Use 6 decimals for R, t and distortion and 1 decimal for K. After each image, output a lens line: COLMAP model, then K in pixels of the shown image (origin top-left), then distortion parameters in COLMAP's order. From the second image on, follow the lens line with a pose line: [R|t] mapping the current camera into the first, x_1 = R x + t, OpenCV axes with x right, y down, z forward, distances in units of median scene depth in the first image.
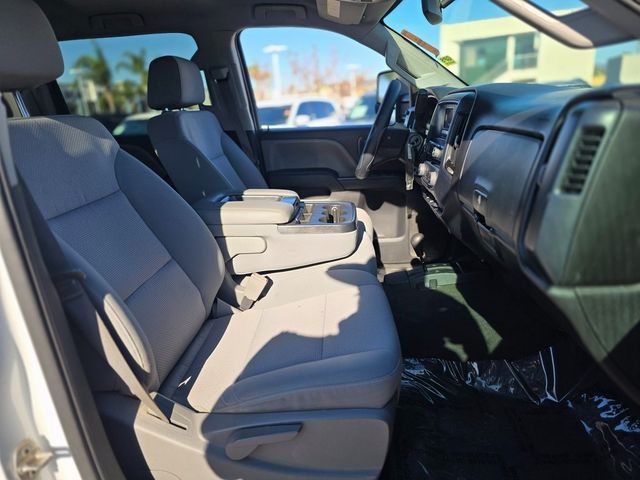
lens RADIAL K [[432.4, 0, 319.6], [0, 432.4, 241.2], [0, 0, 1]] dist [0.005721, -0.001469]
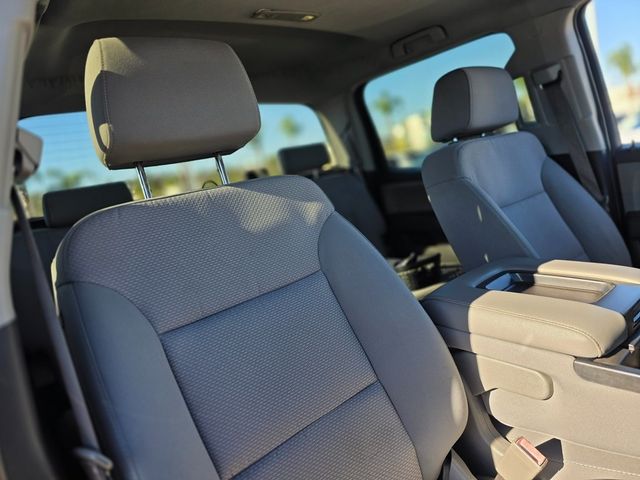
lens RADIAL K [[432.4, 0, 316.8], [0, 432.4, 235.9], [0, 0, 1]] dist [0.005721, -0.001469]
pose [[0.682118, 0.041855, -0.730043, 0.037029], [-0.076917, 0.996929, -0.014712, -0.093784], [0.727185, 0.066188, 0.683243, 0.278132]]
